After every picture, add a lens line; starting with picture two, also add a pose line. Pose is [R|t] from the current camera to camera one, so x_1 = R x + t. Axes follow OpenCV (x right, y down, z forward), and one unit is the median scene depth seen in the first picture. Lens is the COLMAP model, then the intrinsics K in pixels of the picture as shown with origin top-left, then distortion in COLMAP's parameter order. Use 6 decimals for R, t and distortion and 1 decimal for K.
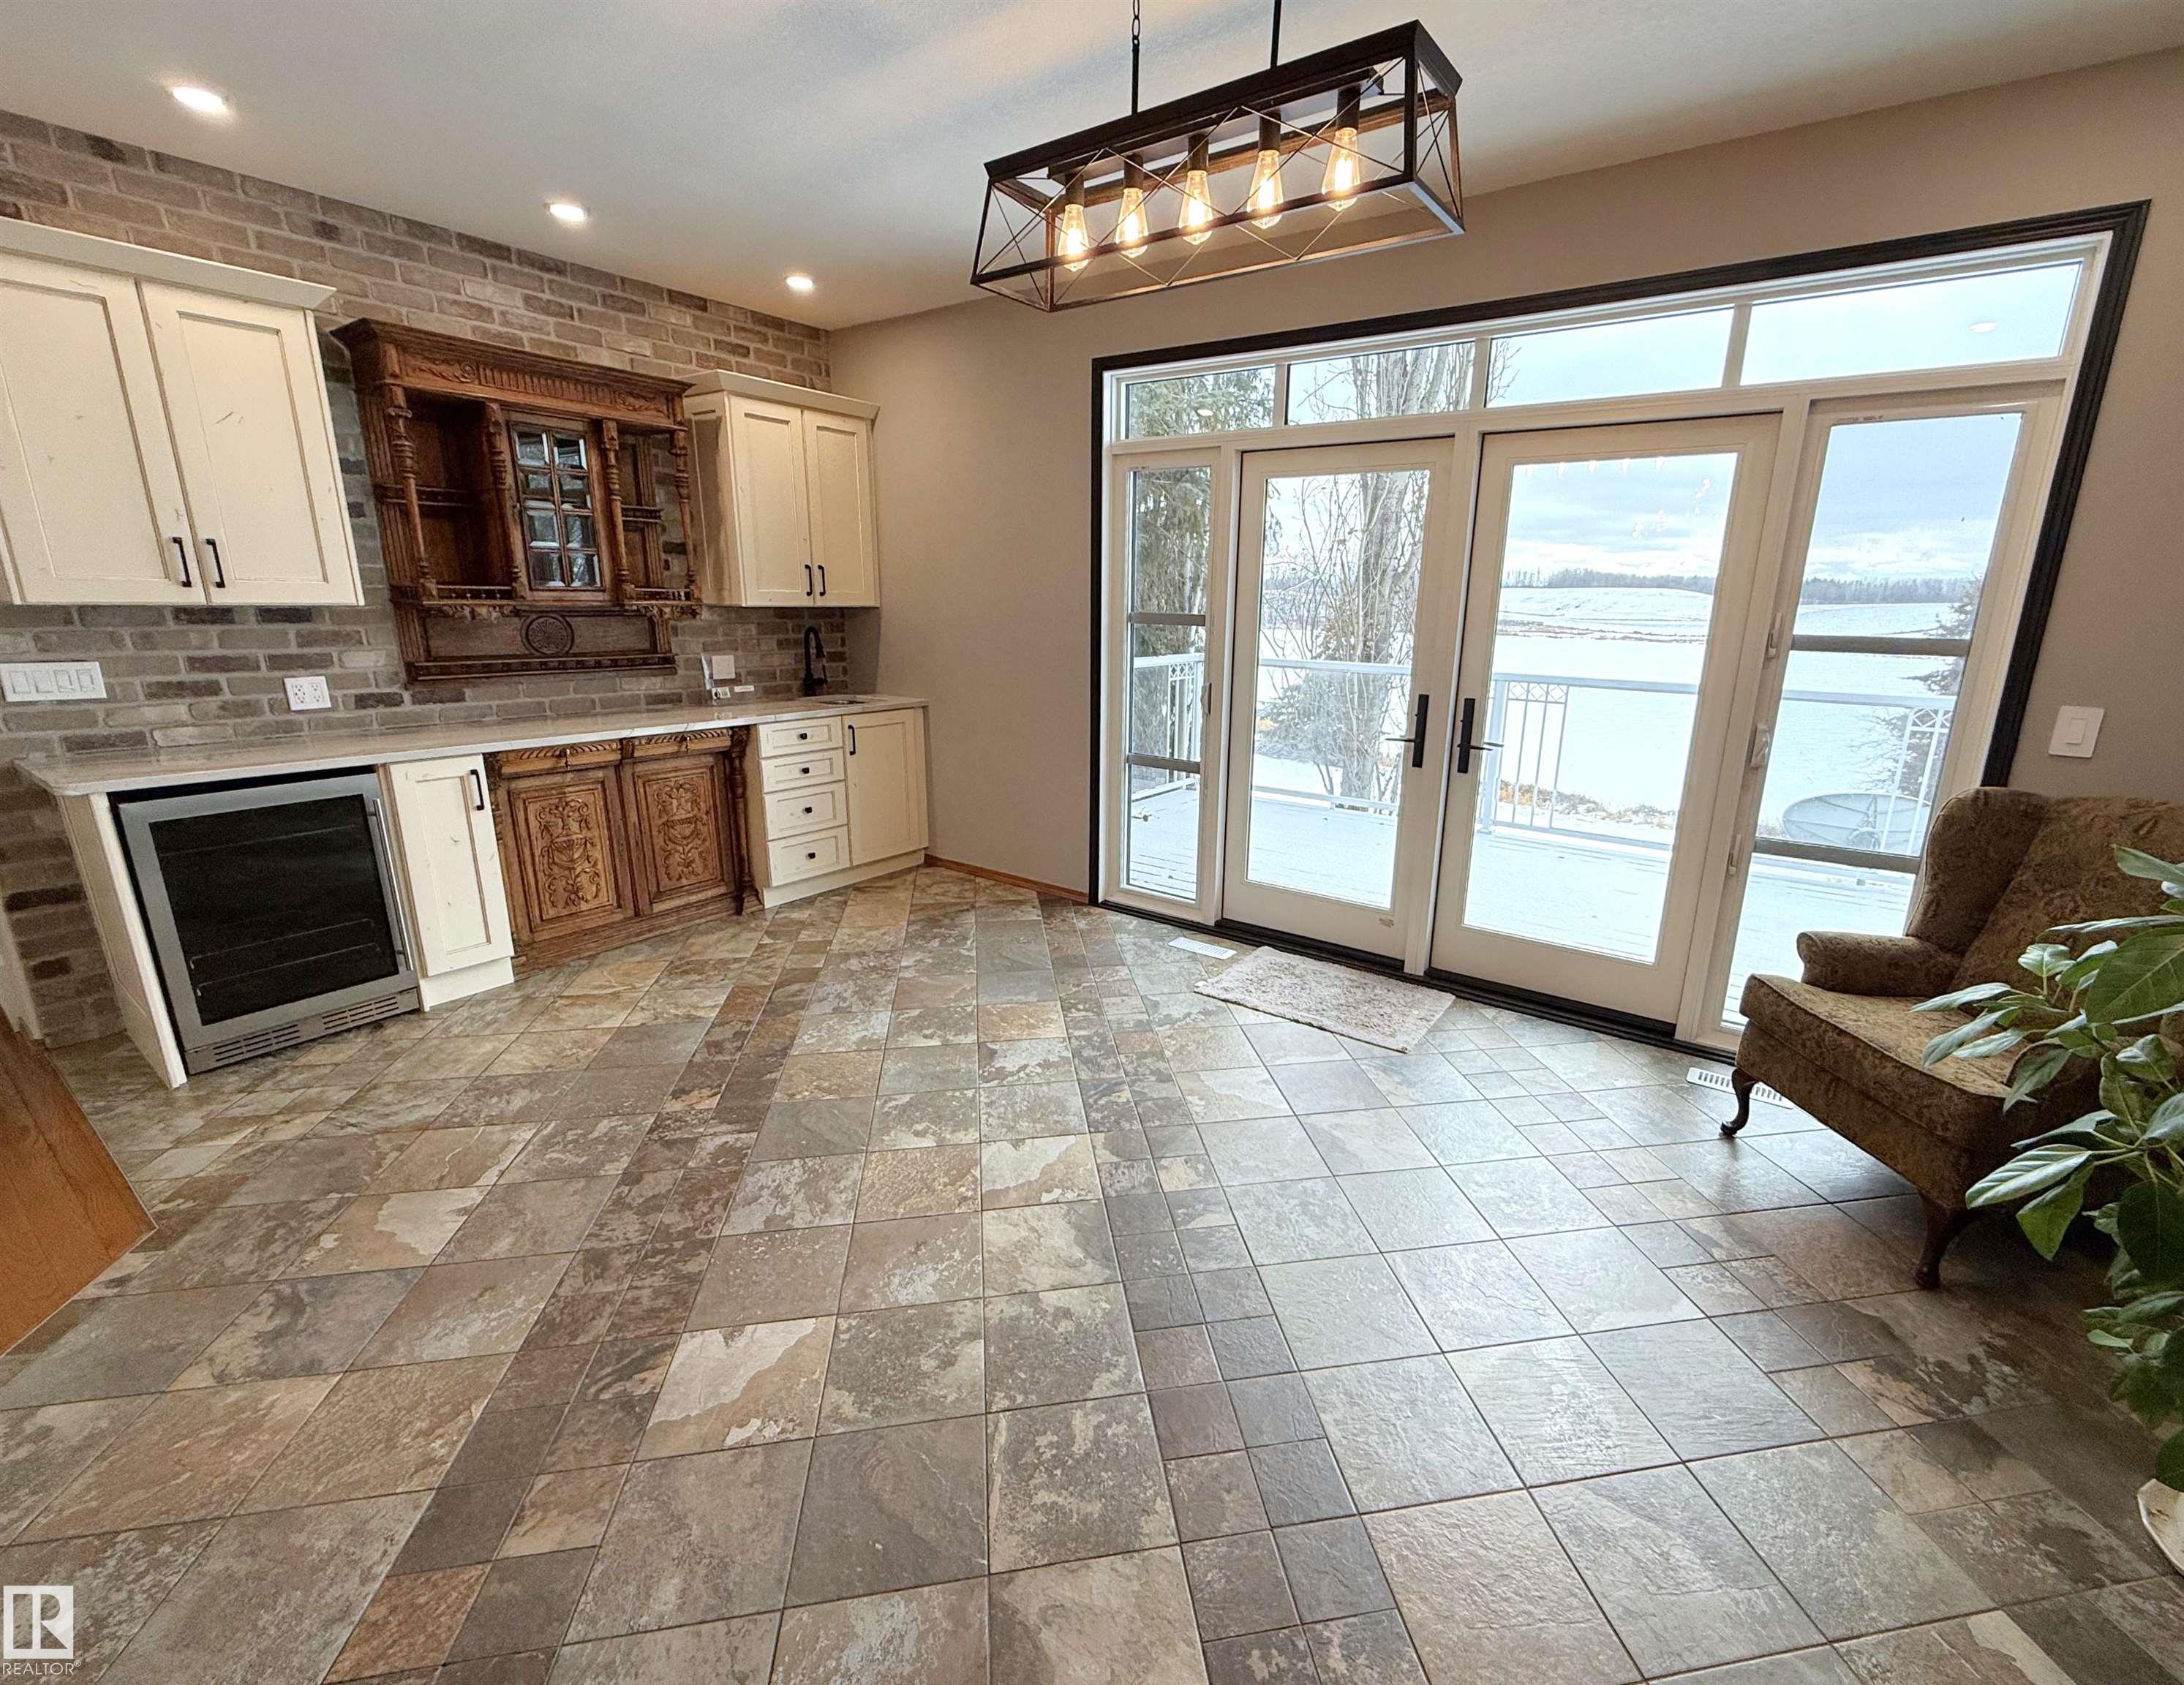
lens RADIAL K [[951.0, 0, 1149.2], [0, 951.0, 847.2], [0, 0, 1]] dist [-0.001345, 0.000382]
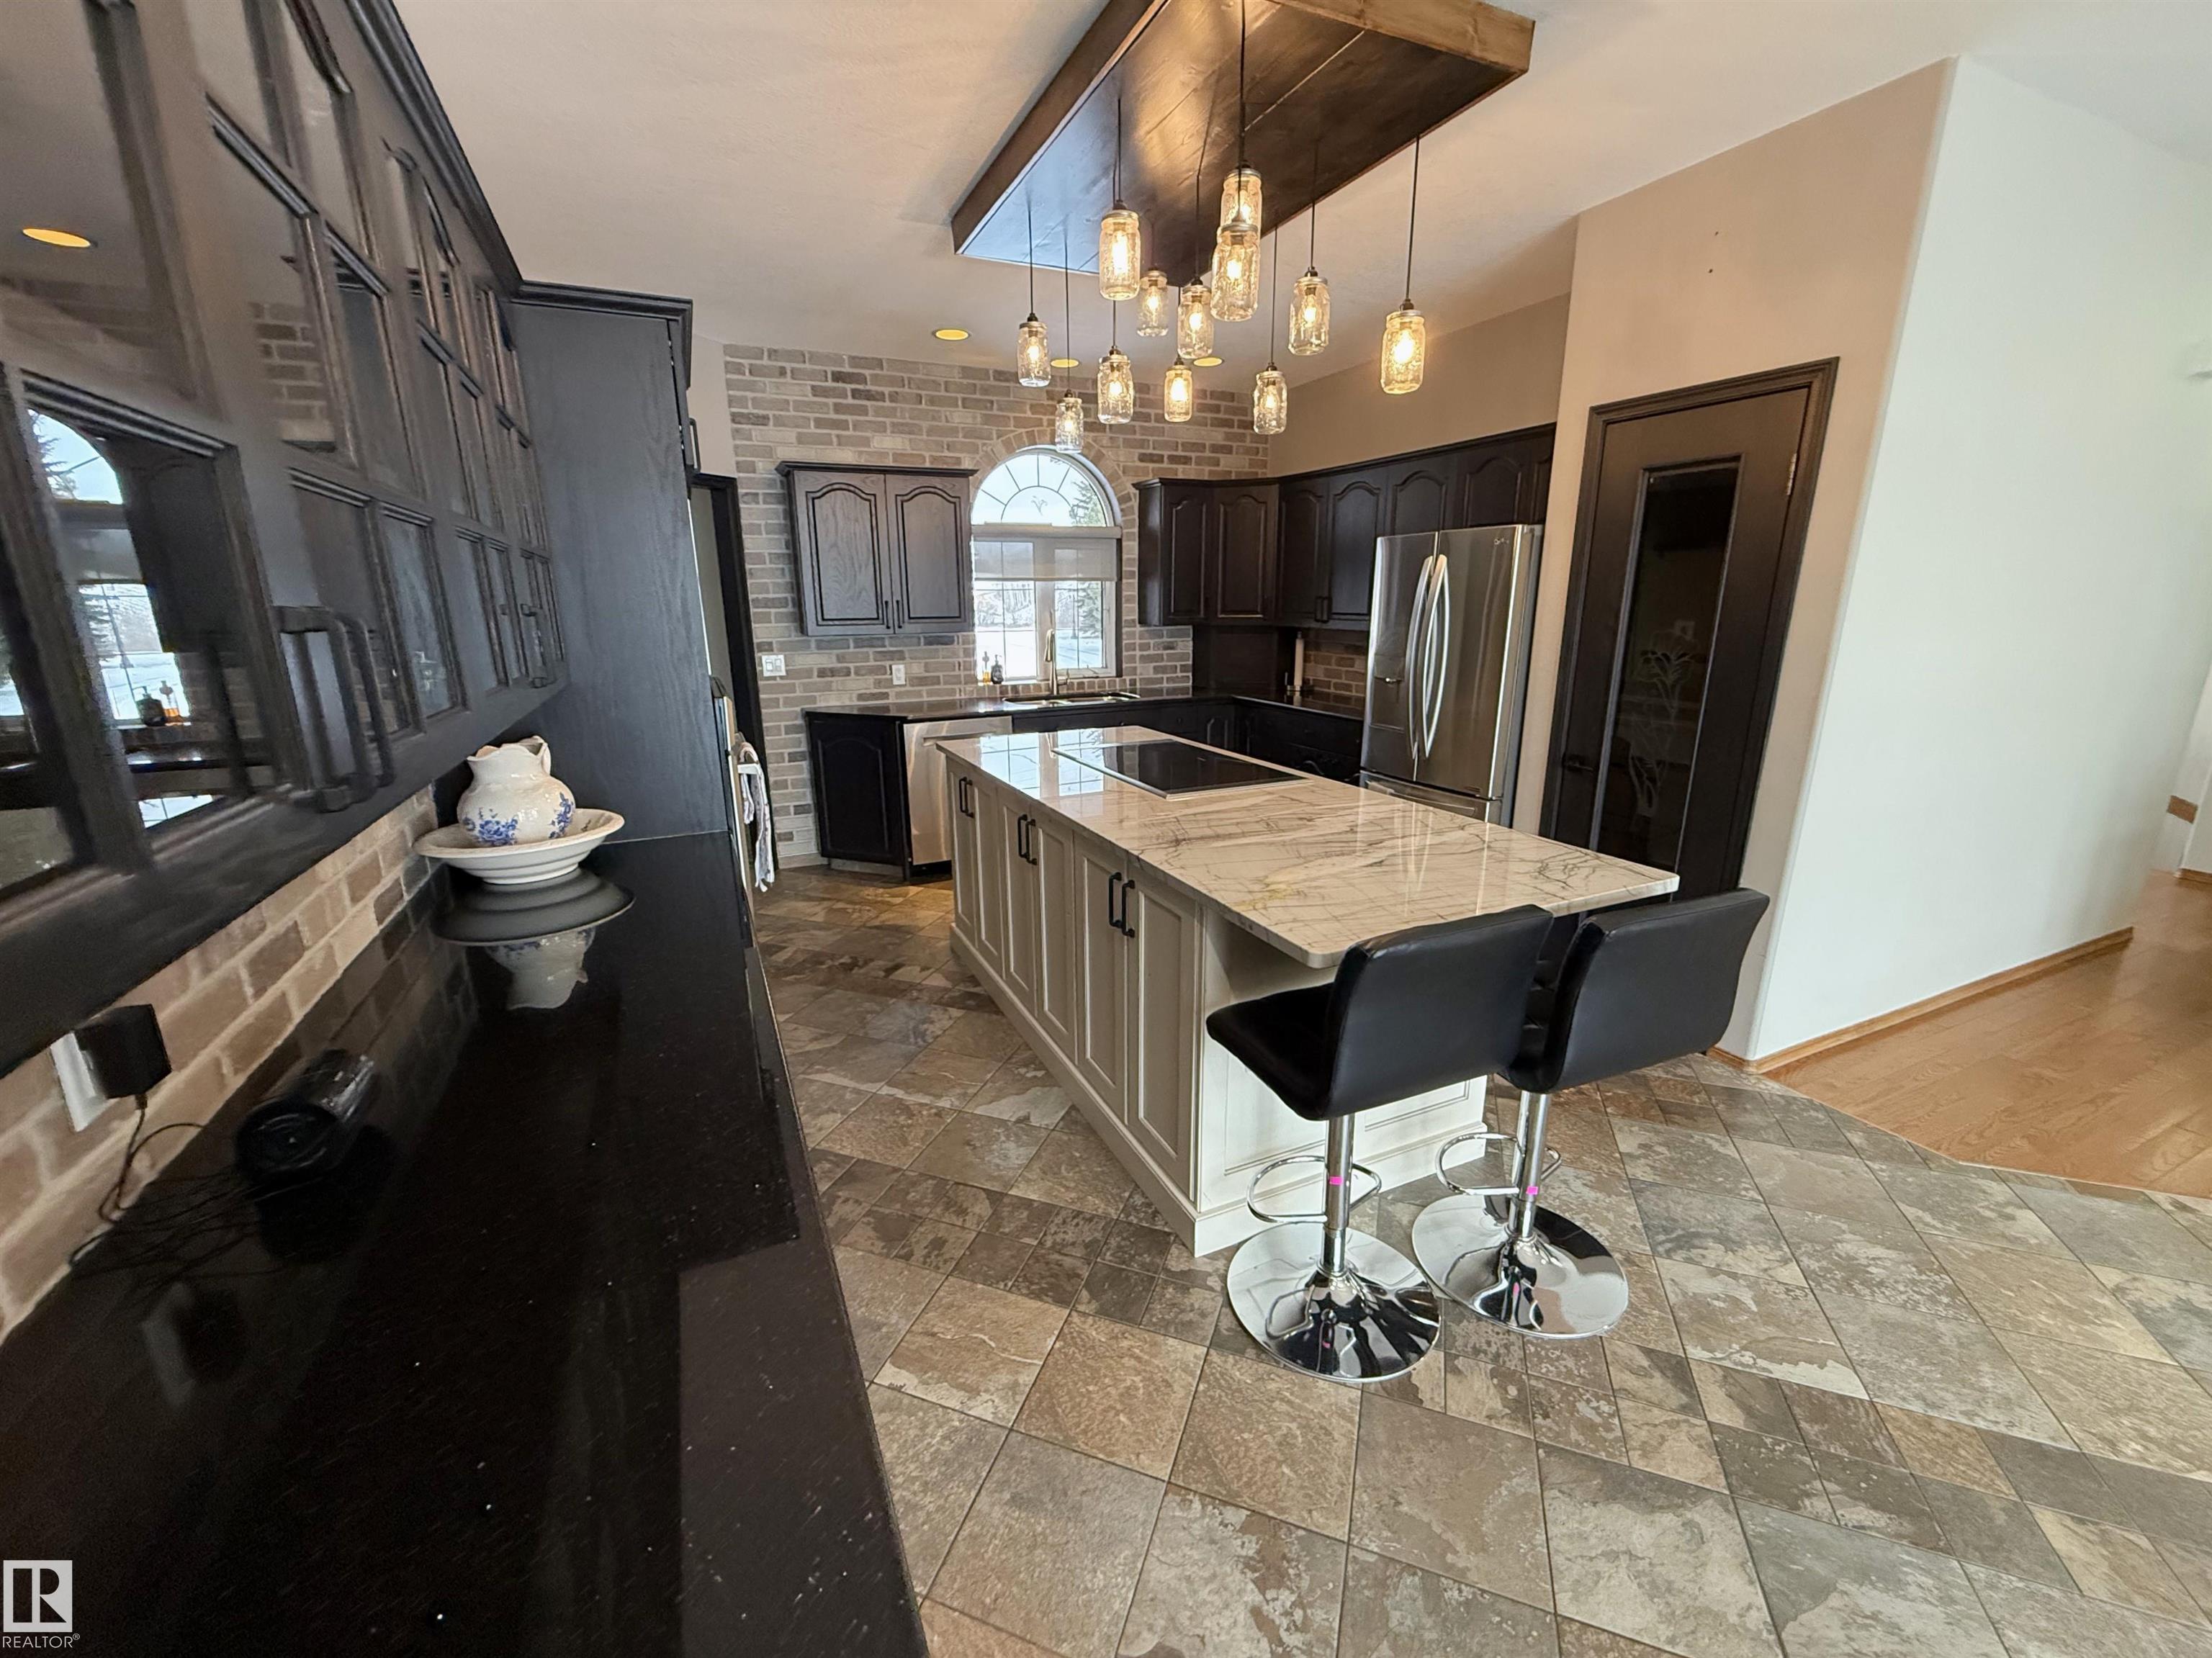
lens RADIAL K [[887.1, 0, 1097.7], [0, 887.1, 828.4], [0, 0, 1]] dist [0.001298, -0.000059]
pose [[-0.509097, 0.206726, -0.835514, 0.241669], [-0.219646, 0.907384, 0.358344, -0.033888], [0.832211, 0.365949, -0.416540, 0.120290]]
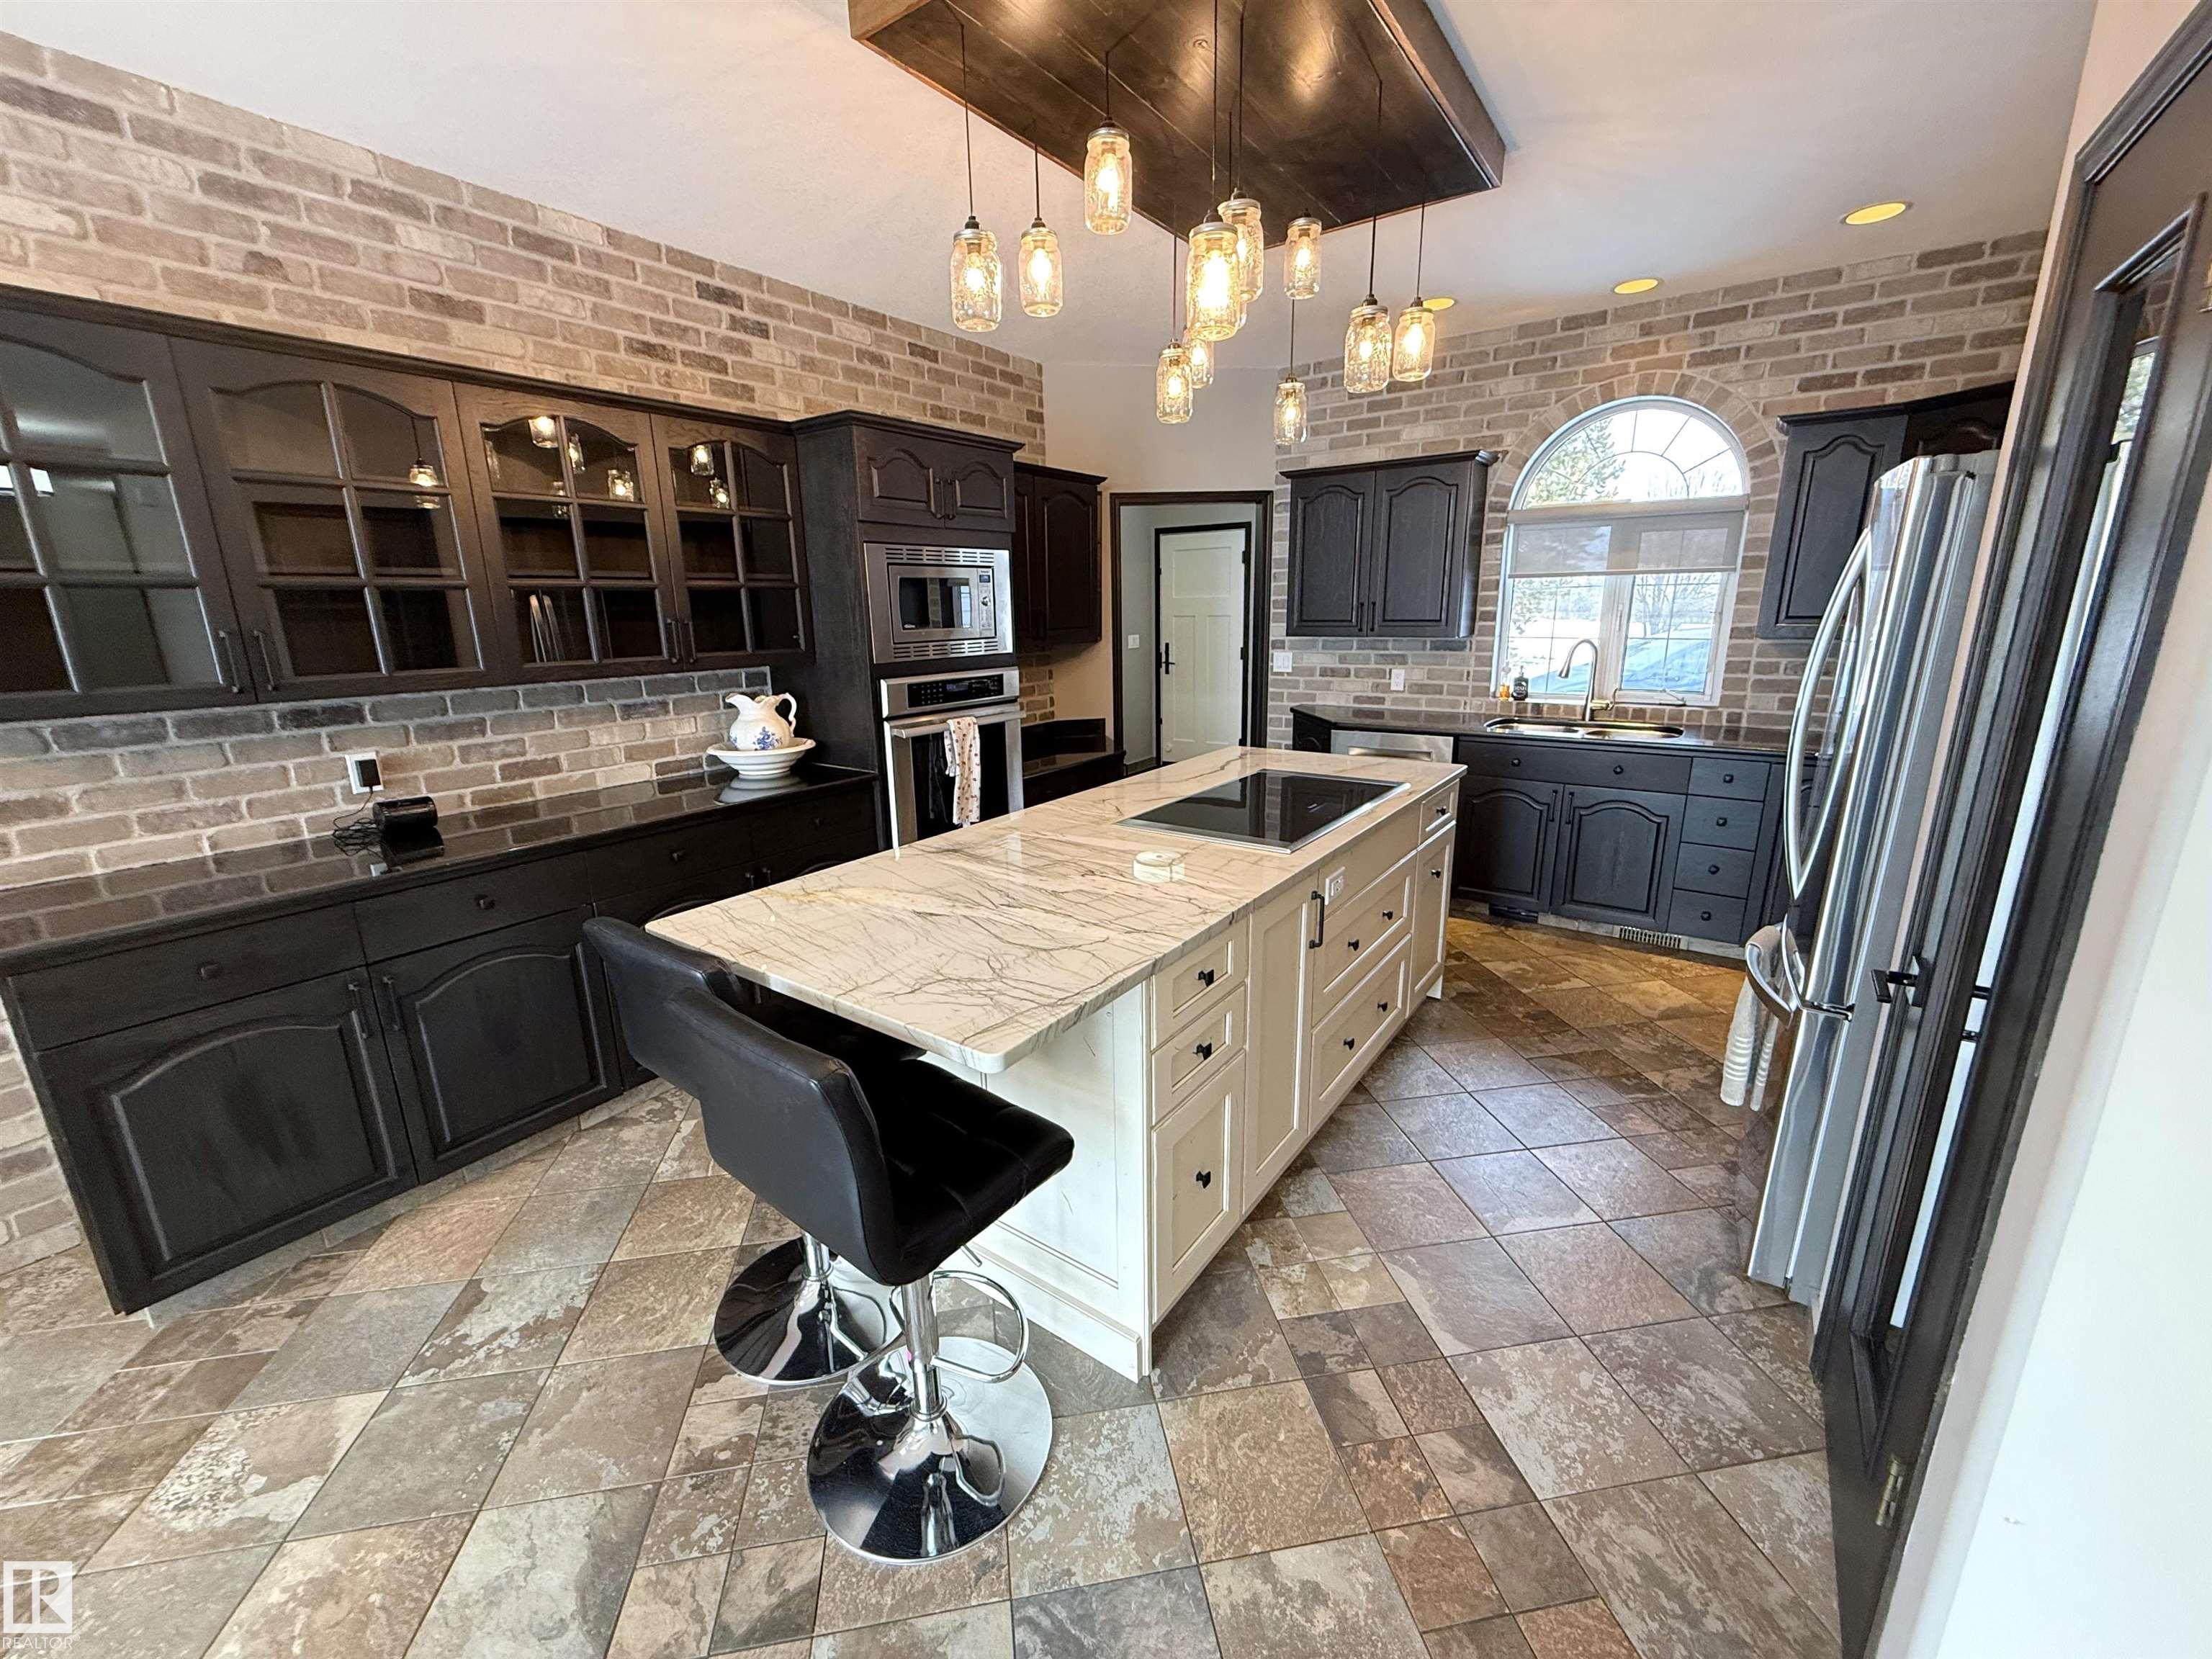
lens RADIAL K [[878.8, 0, 1097.3], [0, 878.8, 828.8], [0, 0, 1]] dist [-0.000011, 0.000052]
pose [[-0.999818, -0.002333, 0.018930, -0.474347], [0.007290, 0.870385, 0.492318, -0.150995], [-0.017625, 0.492366, -0.870210, 0.483153]]
